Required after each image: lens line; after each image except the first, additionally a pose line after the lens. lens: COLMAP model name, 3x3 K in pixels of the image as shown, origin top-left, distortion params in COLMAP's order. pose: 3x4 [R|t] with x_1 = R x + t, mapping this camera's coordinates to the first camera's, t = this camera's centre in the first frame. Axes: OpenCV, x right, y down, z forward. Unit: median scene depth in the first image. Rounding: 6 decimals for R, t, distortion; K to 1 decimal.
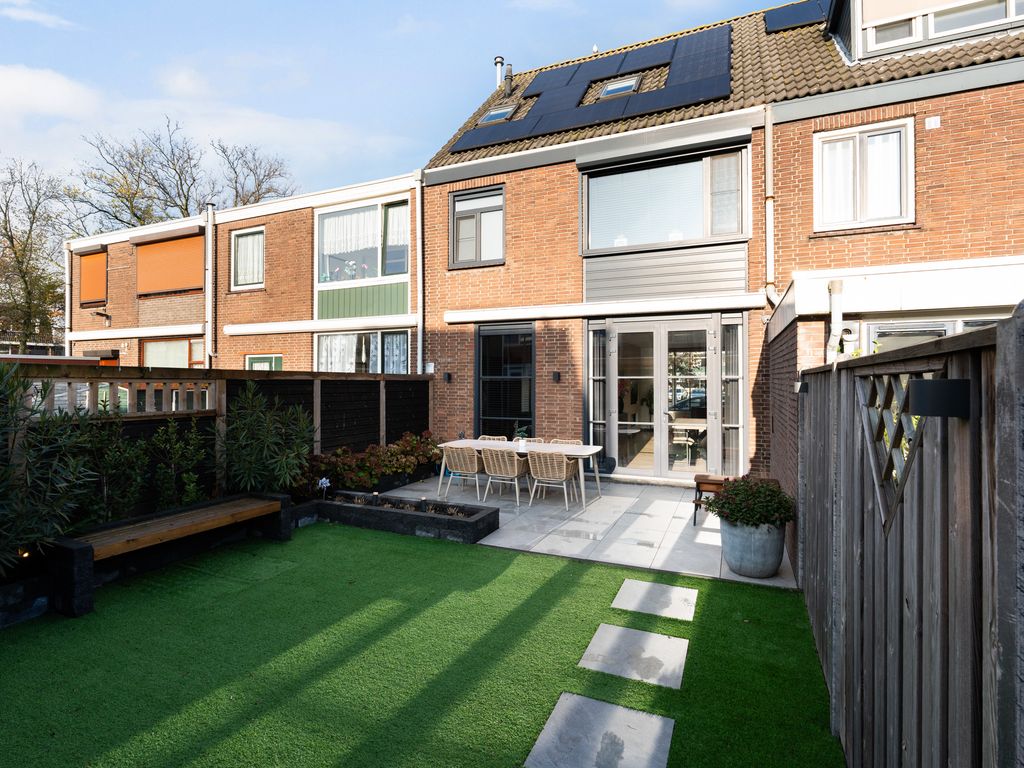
lens RADIAL K [[503.9, 0, 512.7], [0, 503.9, 379.8], [0, 0, 1]] dist [-0.004531, 0.001087]
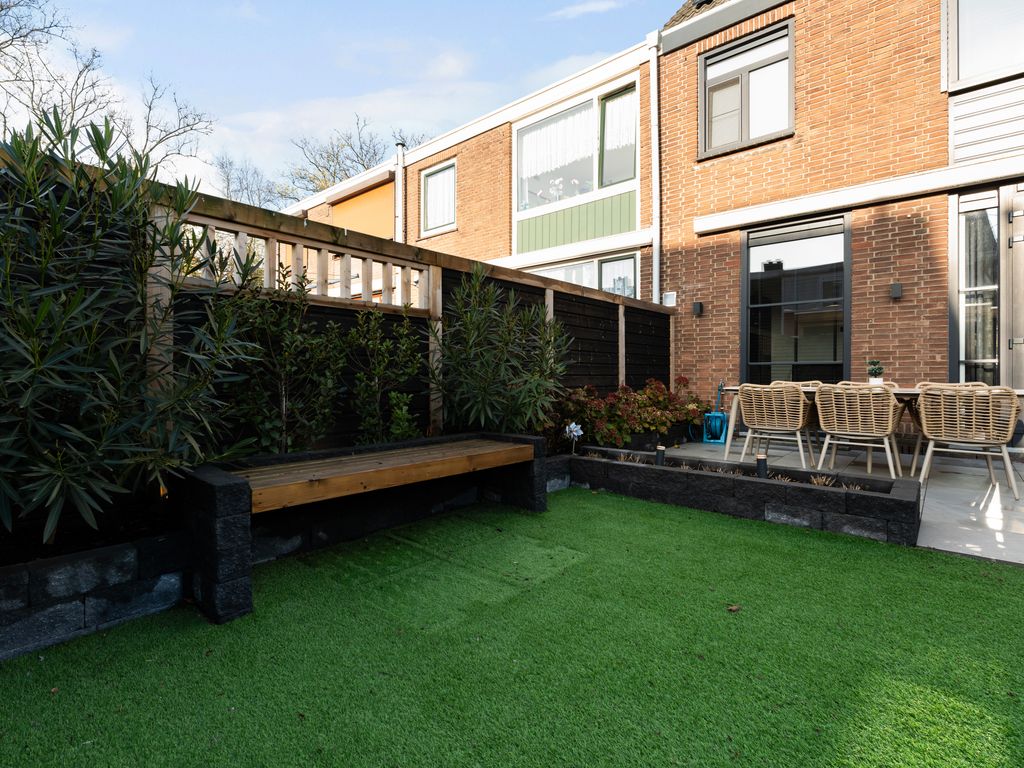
lens RADIAL K [[502.4, 0, 515.9], [0, 502.4, 375.8], [0, 0, 1]] dist [-0.005191, 0.000818]
pose [[0.956843, 0.000017, -0.290607, -0.212662], [0.001716, 0.999982, 0.005709, 0.107907], [0.290602, -0.005961, 0.956826, 0.292126]]
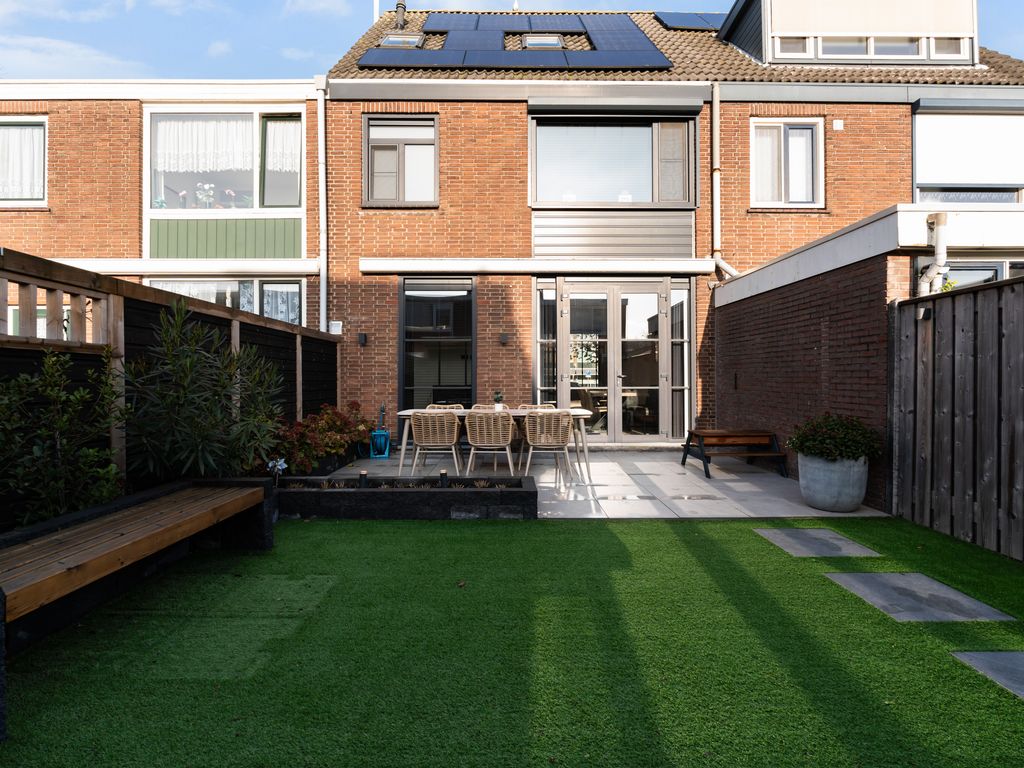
lens RADIAL K [[497.4, 0, 508.4], [0, 497.4, 380.0], [0, 0, 1]] dist [-0.004066, 0.000411]
pose [[0.914393, -0.001274, 0.404826, -0.299248], [0.000281, 0.999997, 0.002512, 0.073589], [-0.404828, -0.002184, 0.914390, 0.212653]]
